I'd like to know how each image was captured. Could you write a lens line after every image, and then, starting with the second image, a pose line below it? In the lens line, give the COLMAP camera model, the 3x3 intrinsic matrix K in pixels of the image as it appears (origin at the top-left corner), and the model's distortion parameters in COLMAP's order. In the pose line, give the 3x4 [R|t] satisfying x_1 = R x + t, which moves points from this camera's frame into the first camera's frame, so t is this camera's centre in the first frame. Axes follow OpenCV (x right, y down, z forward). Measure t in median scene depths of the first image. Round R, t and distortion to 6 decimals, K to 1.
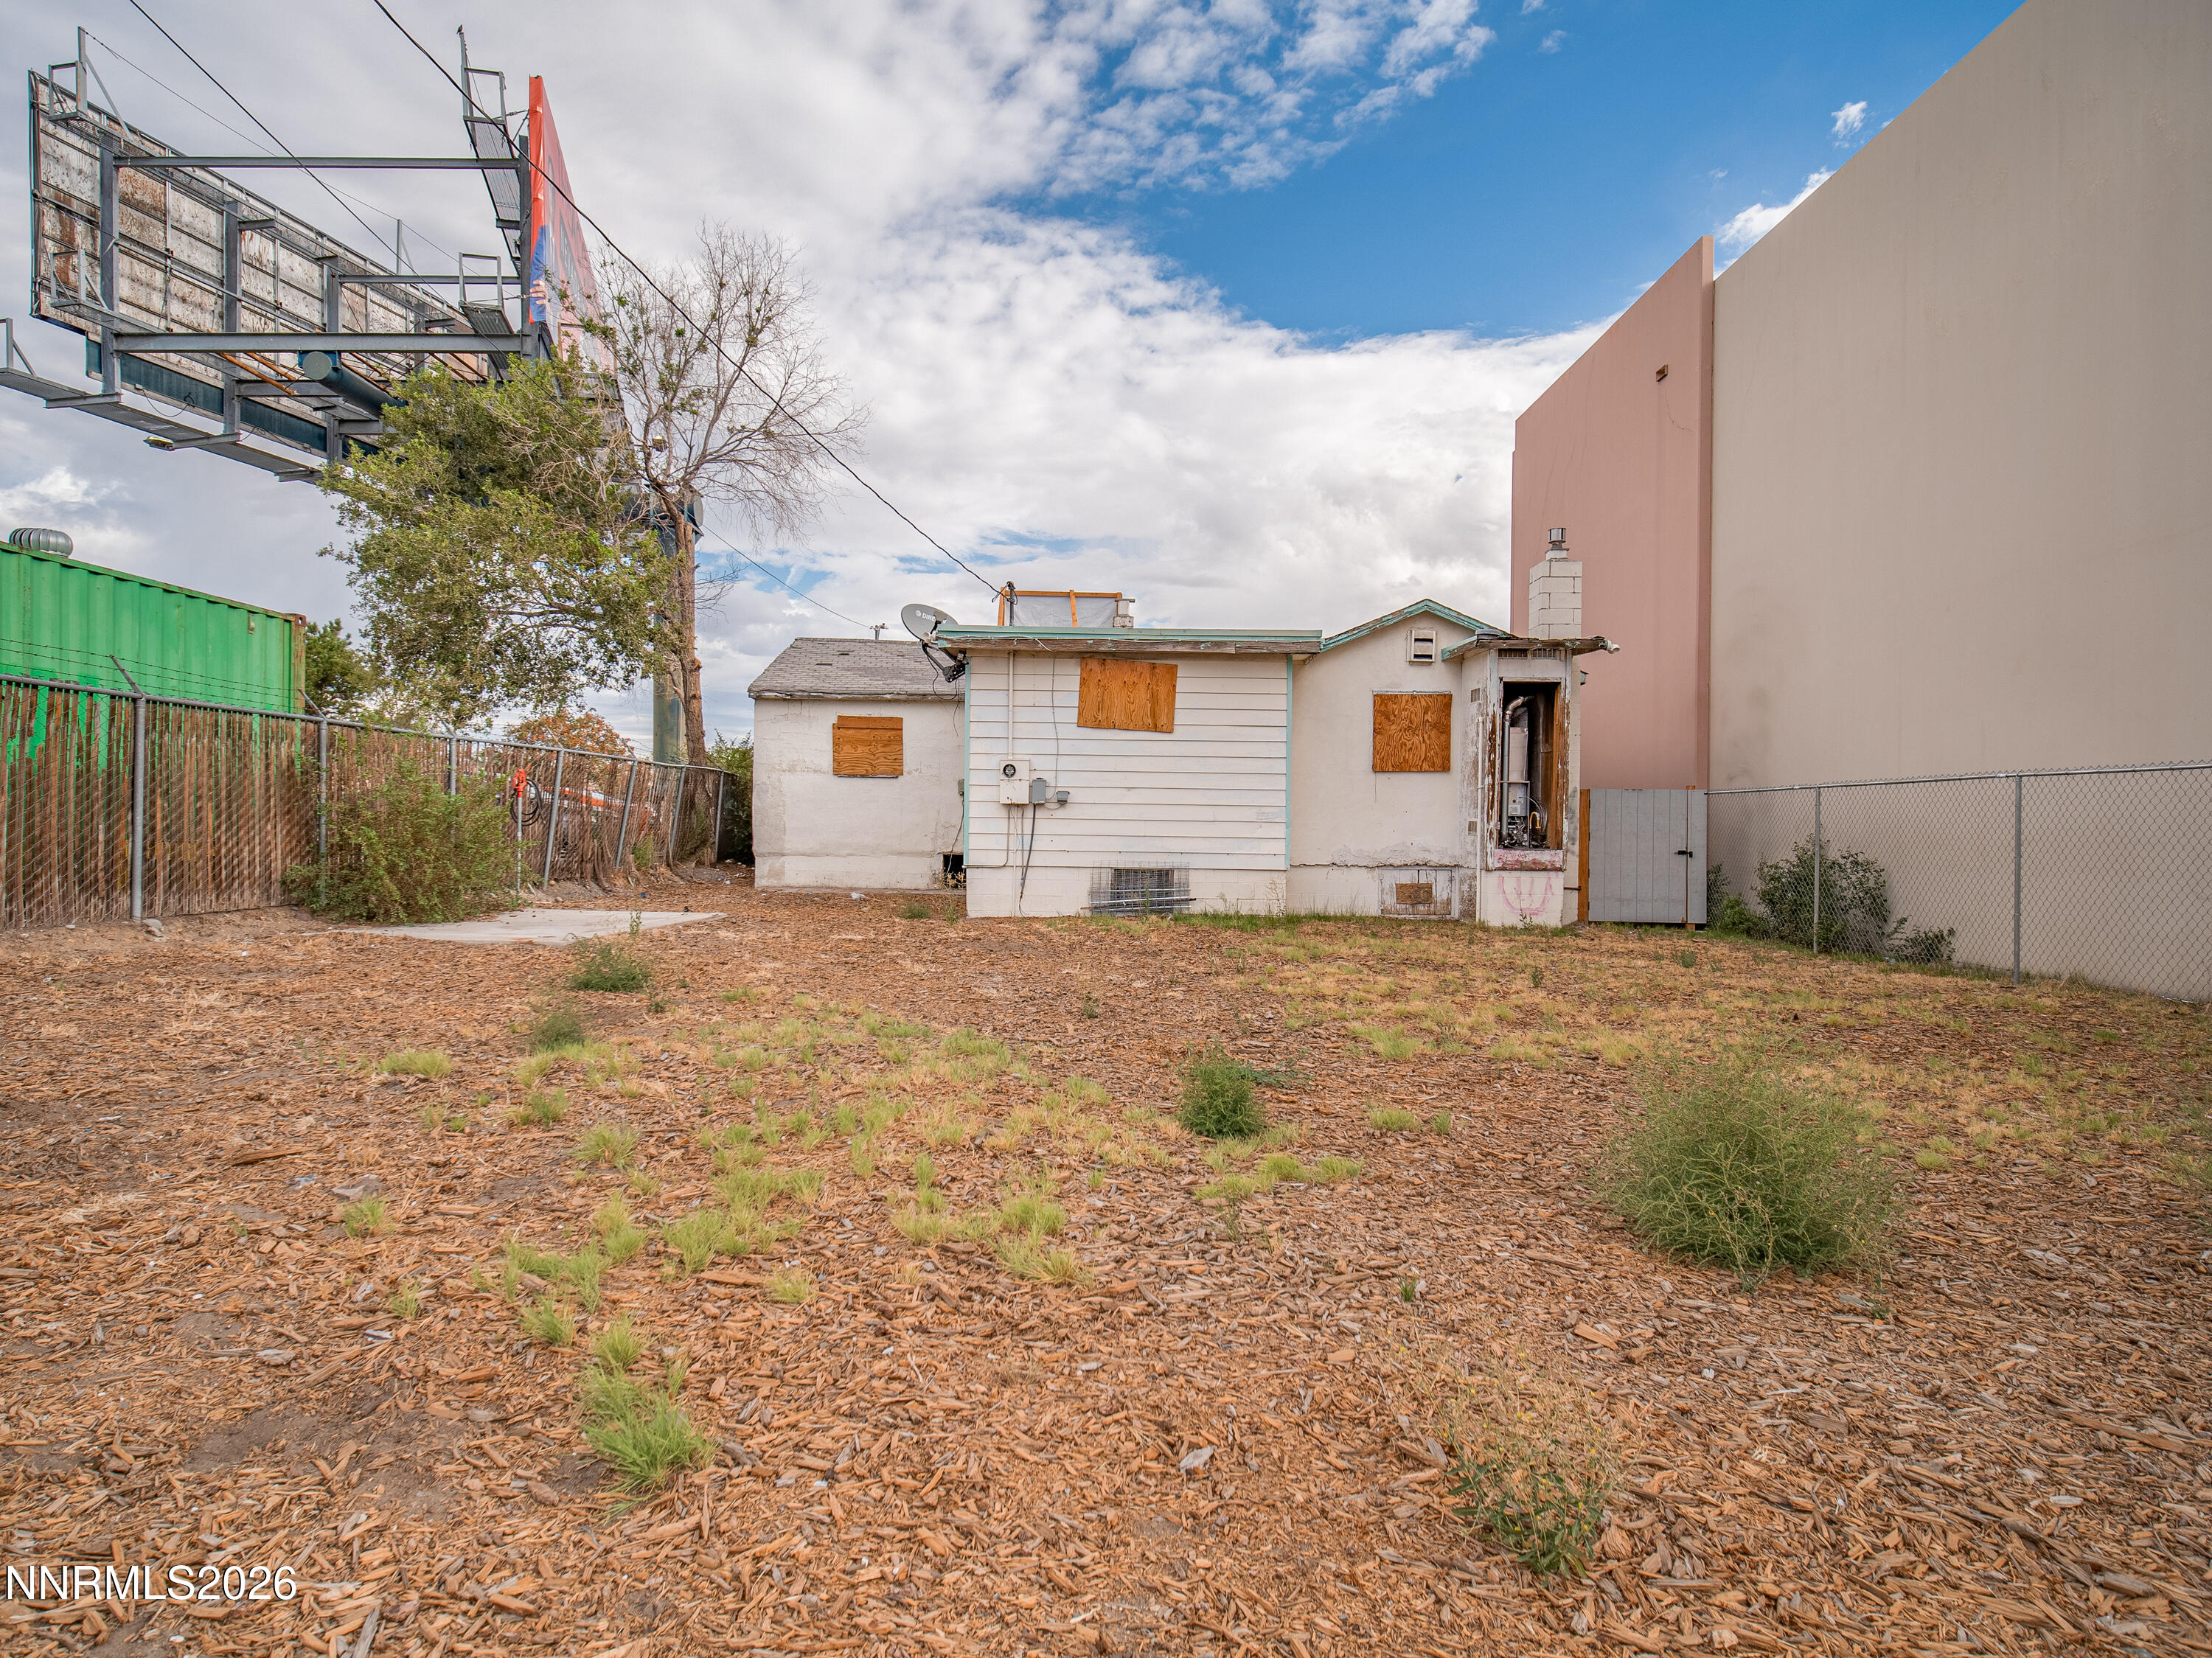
lens RADIAL K [[1216.3, 0, 1092.3], [0, 1216.3, 817.9], [0, 0, 1]] dist [-0.002025, -0.003304]
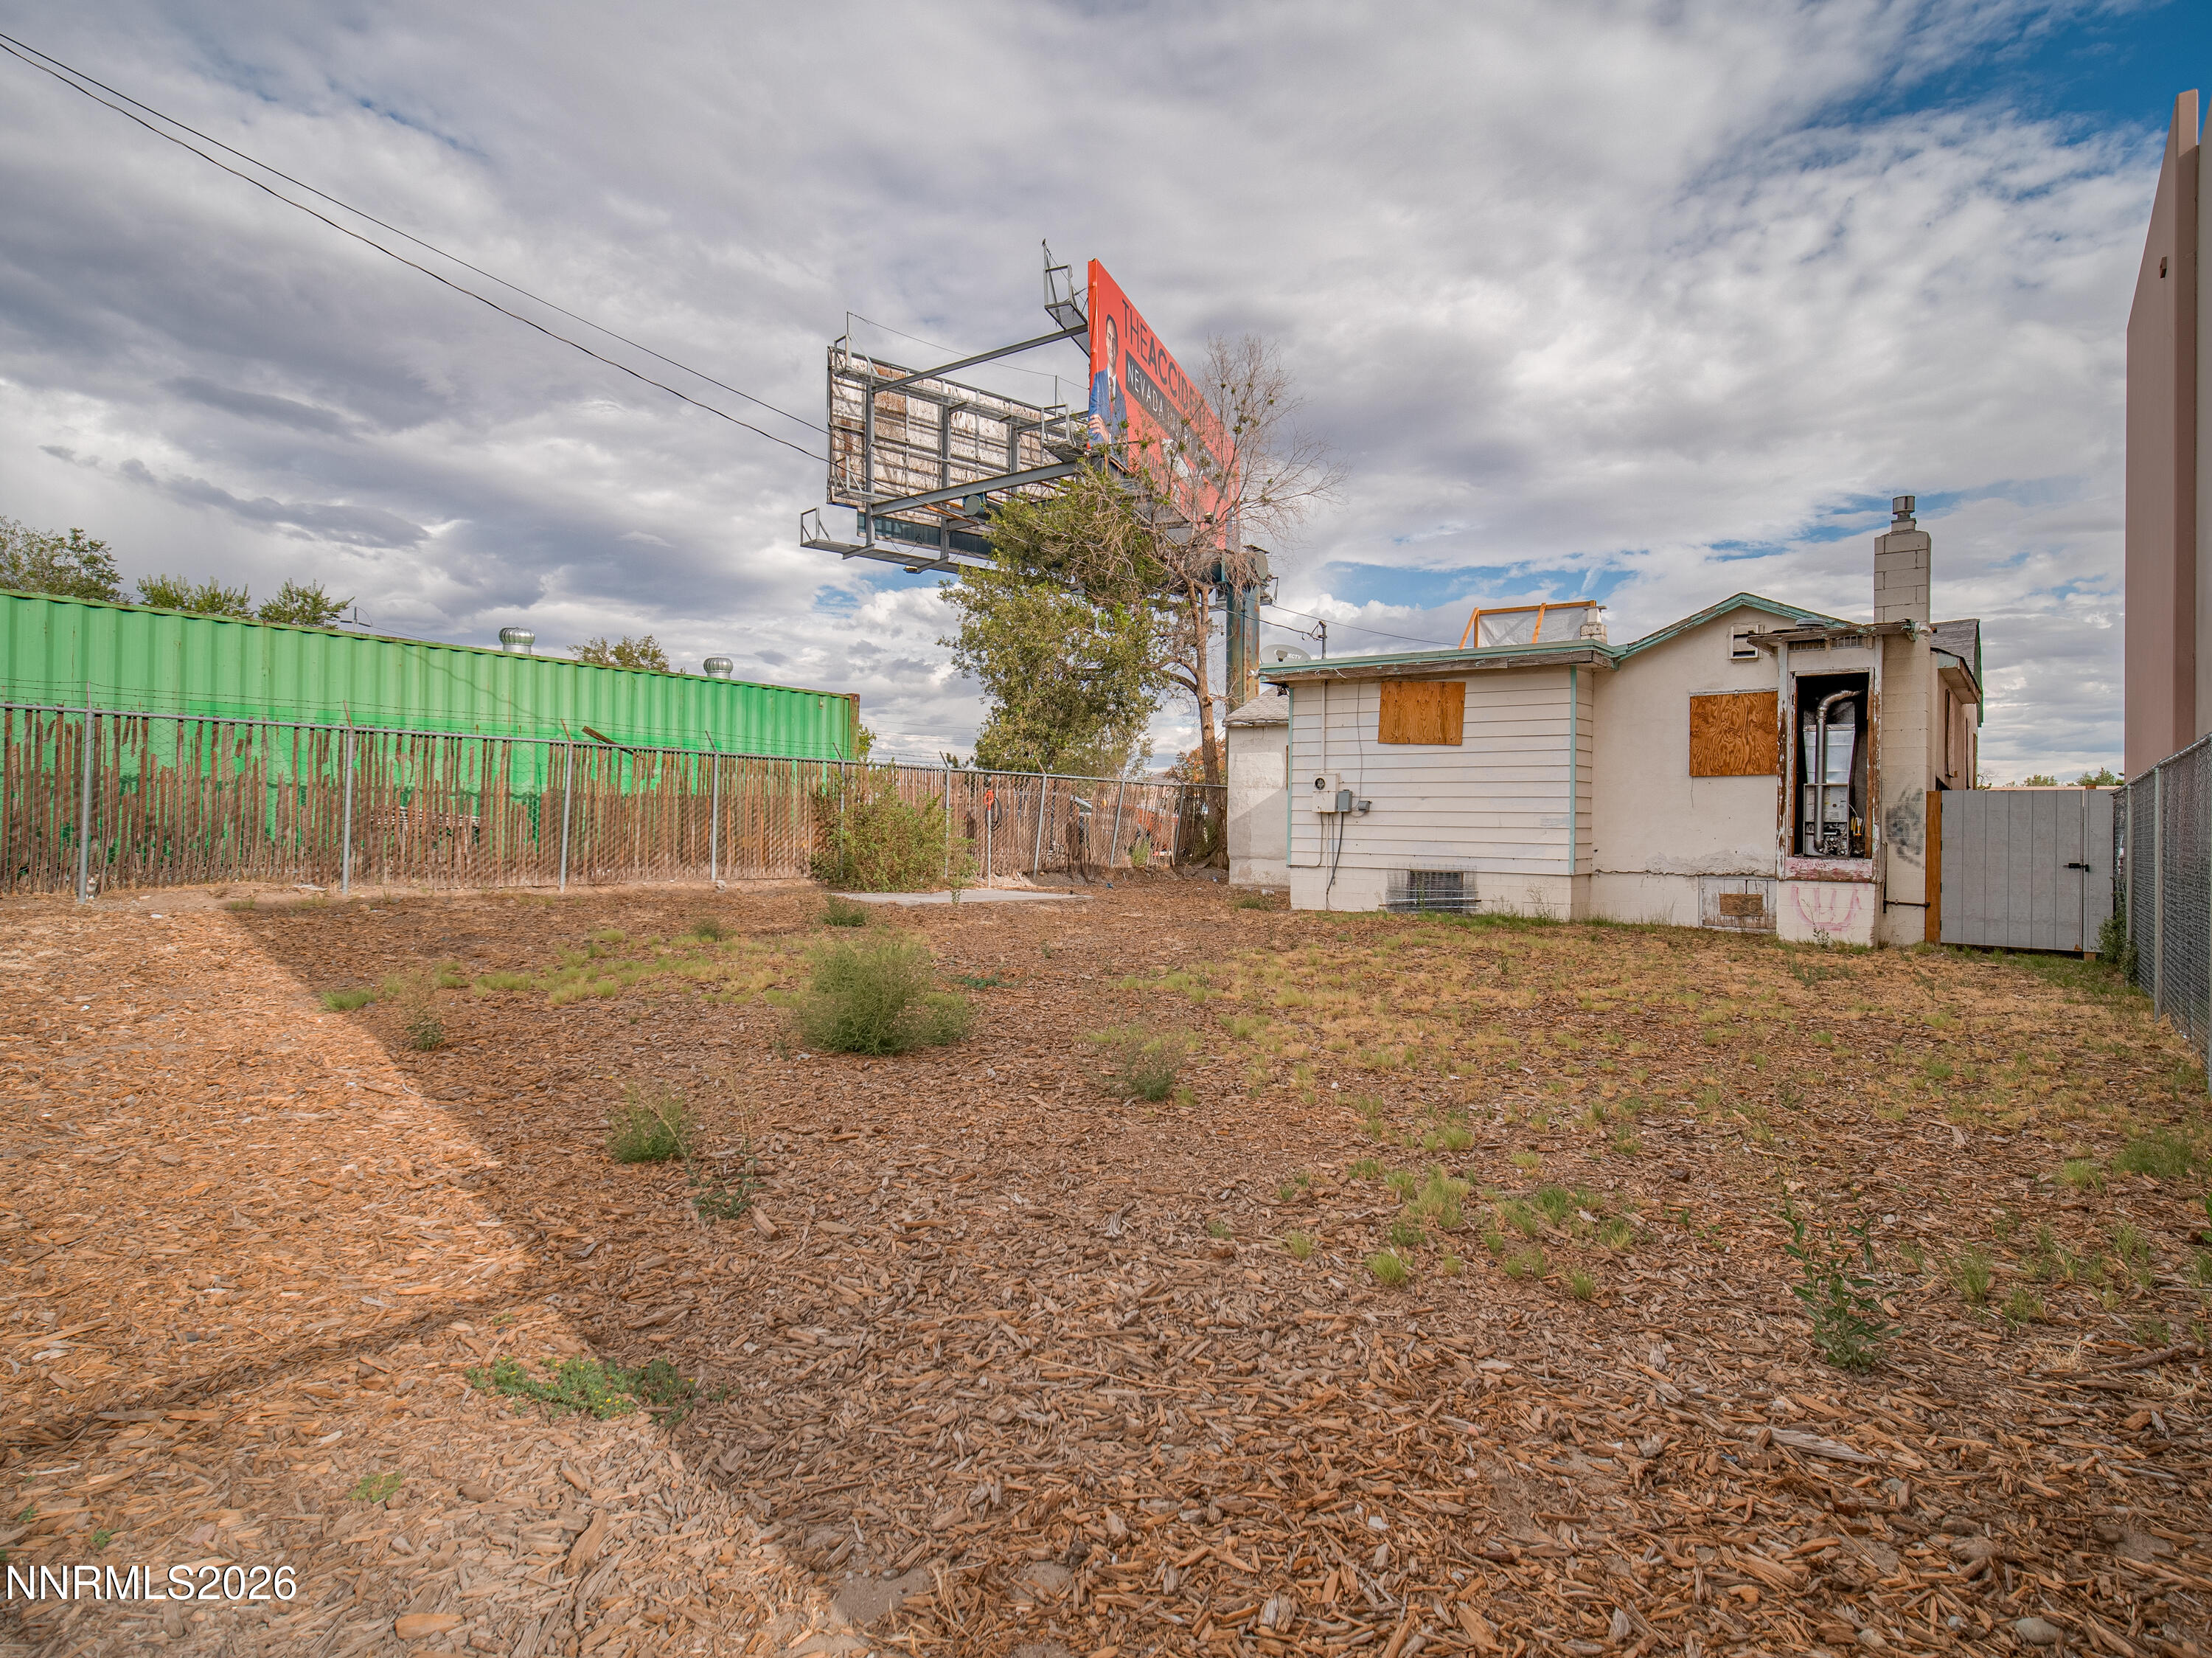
lens RADIAL K [[1227.8, 0, 1073.3], [0, 1227.8, 813.7], [0, 0, 1]] dist [-0.000061, -0.001454]
pose [[0.793407, -0.006214, -0.608660, 0.438221], [-0.004024, 0.999872, -0.015454, 0.008405], [0.608679, 0.014711, 0.793281, -0.069898]]
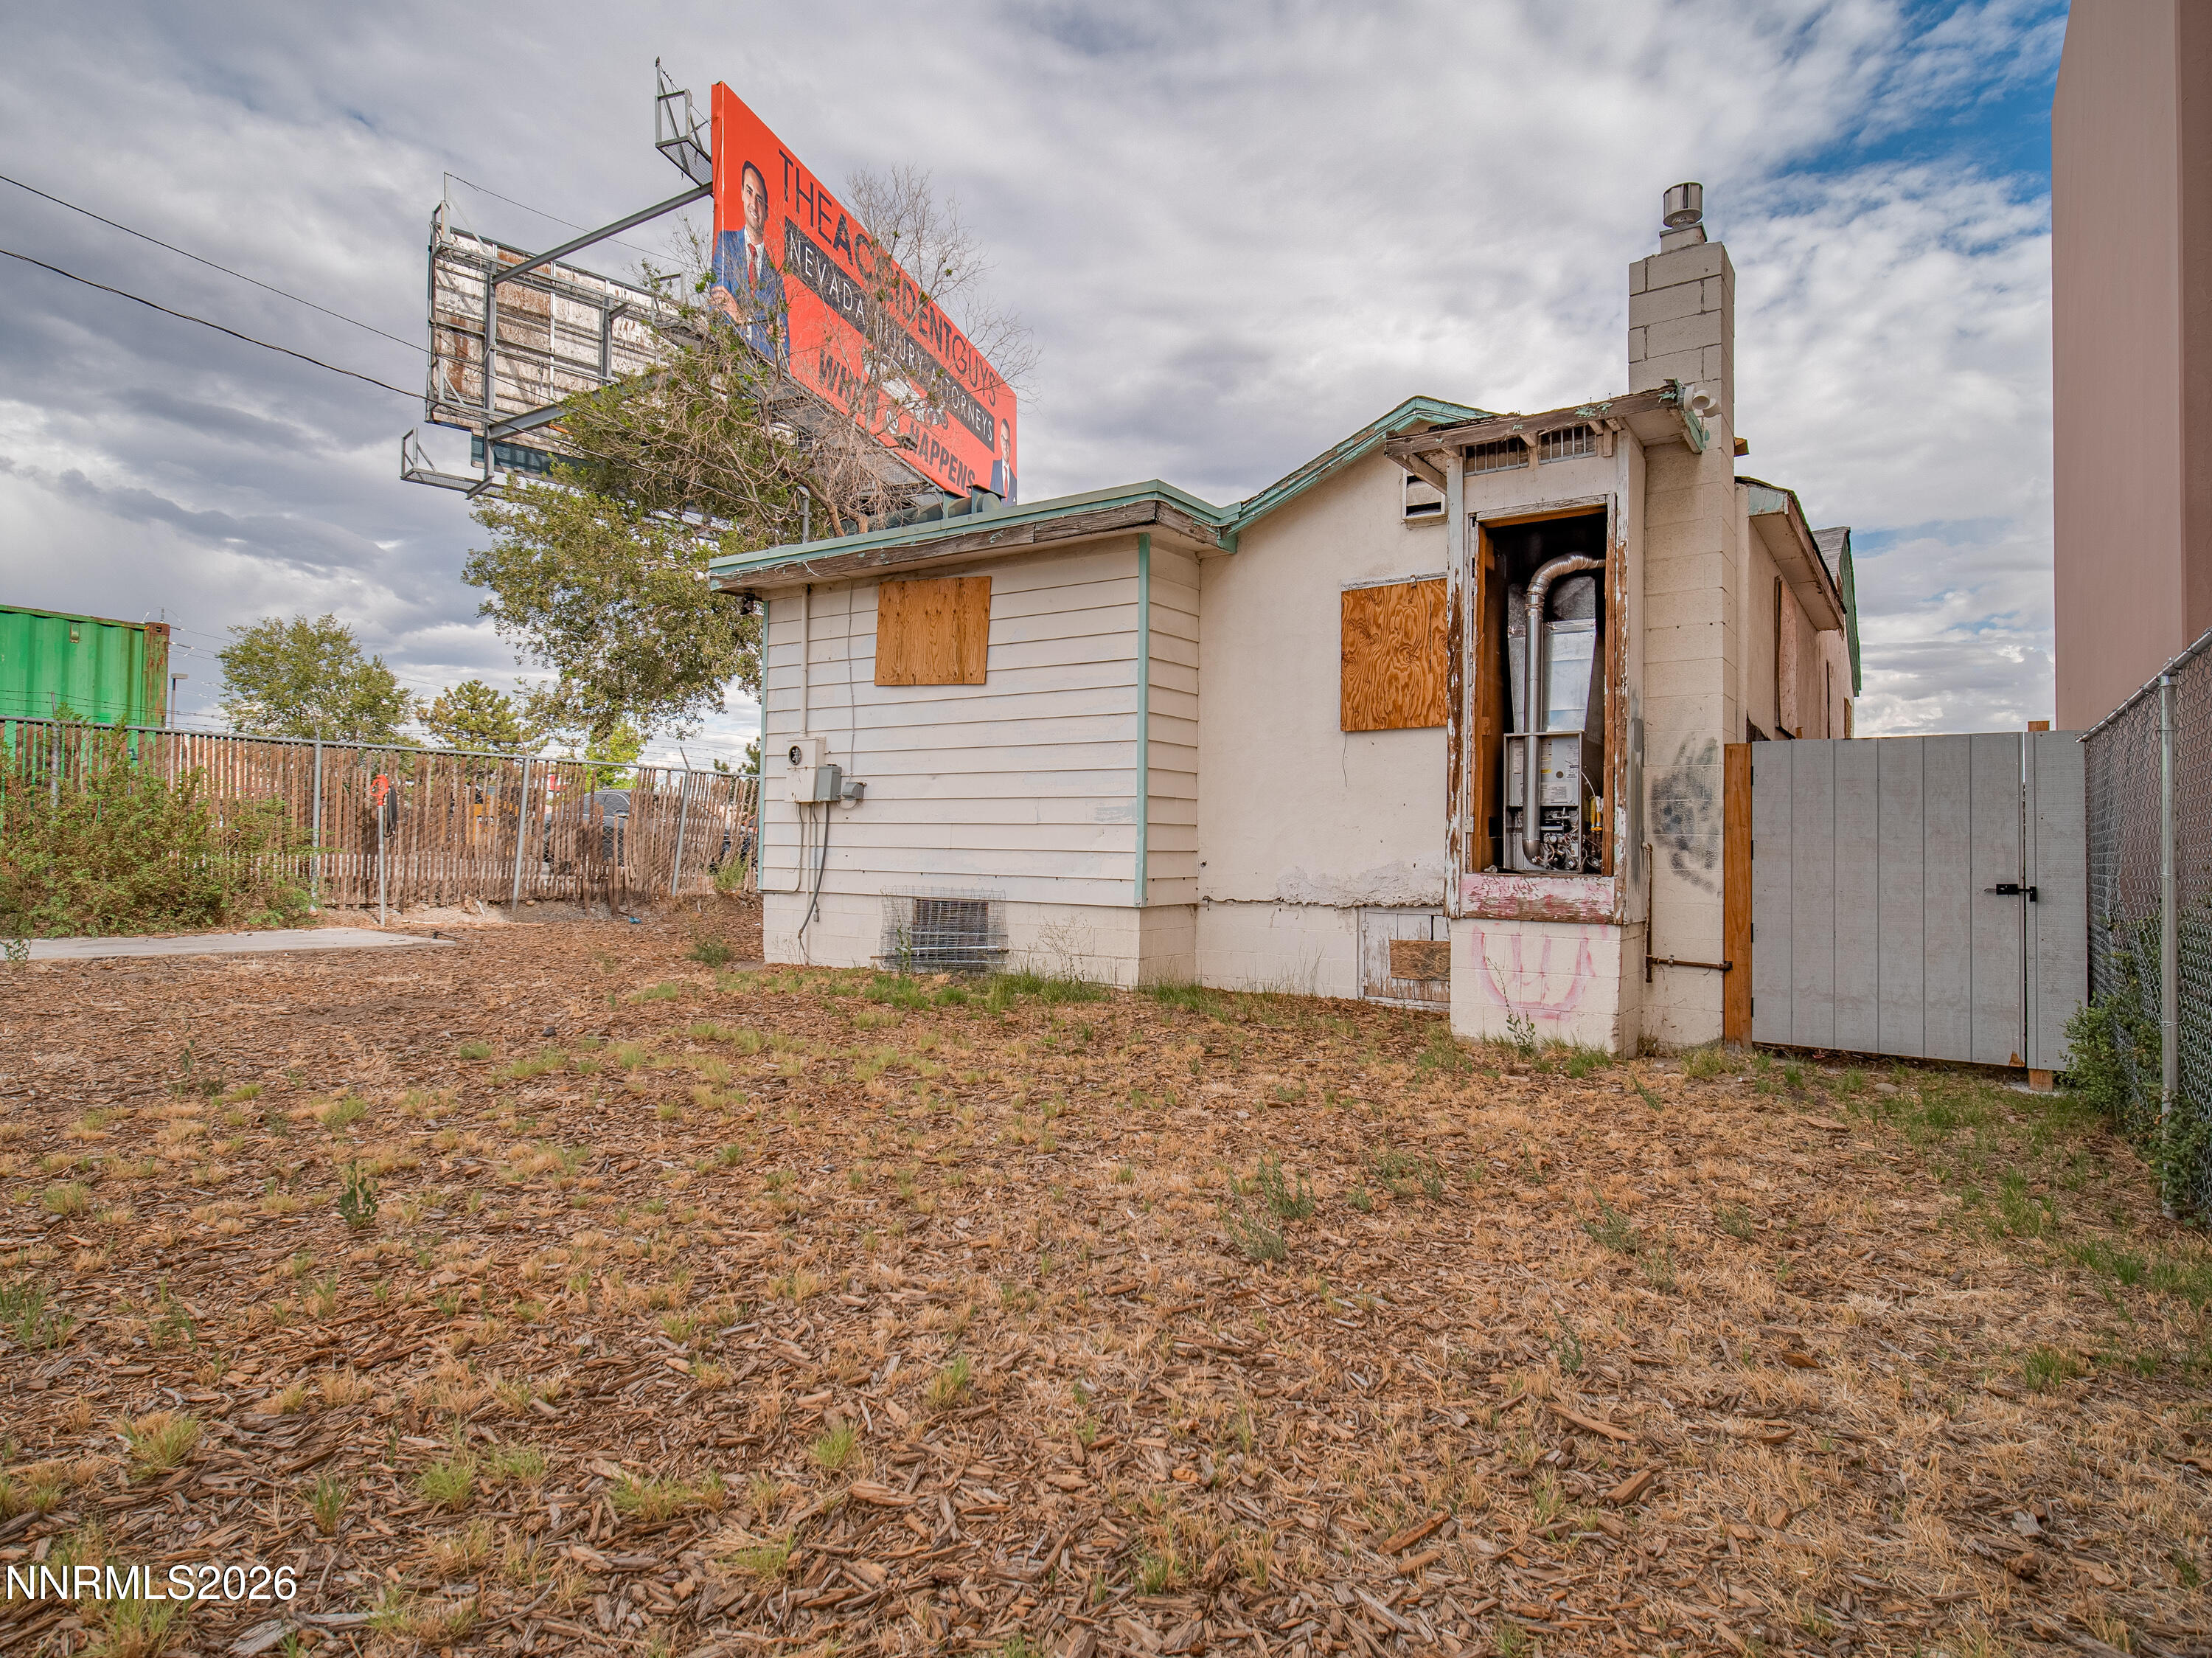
lens RADIAL K [[1216.5, 0, 1092.3], [0, 1216.5, 817.9], [0, 0, 1]] dist [-0.002025, -0.003304]
pose [[0.834570, -0.015132, -0.550694, 0.440495], [-0.001717, 0.999546, -0.030068, 0.017166], [0.550899, 0.026039, 0.834166, 0.487446]]
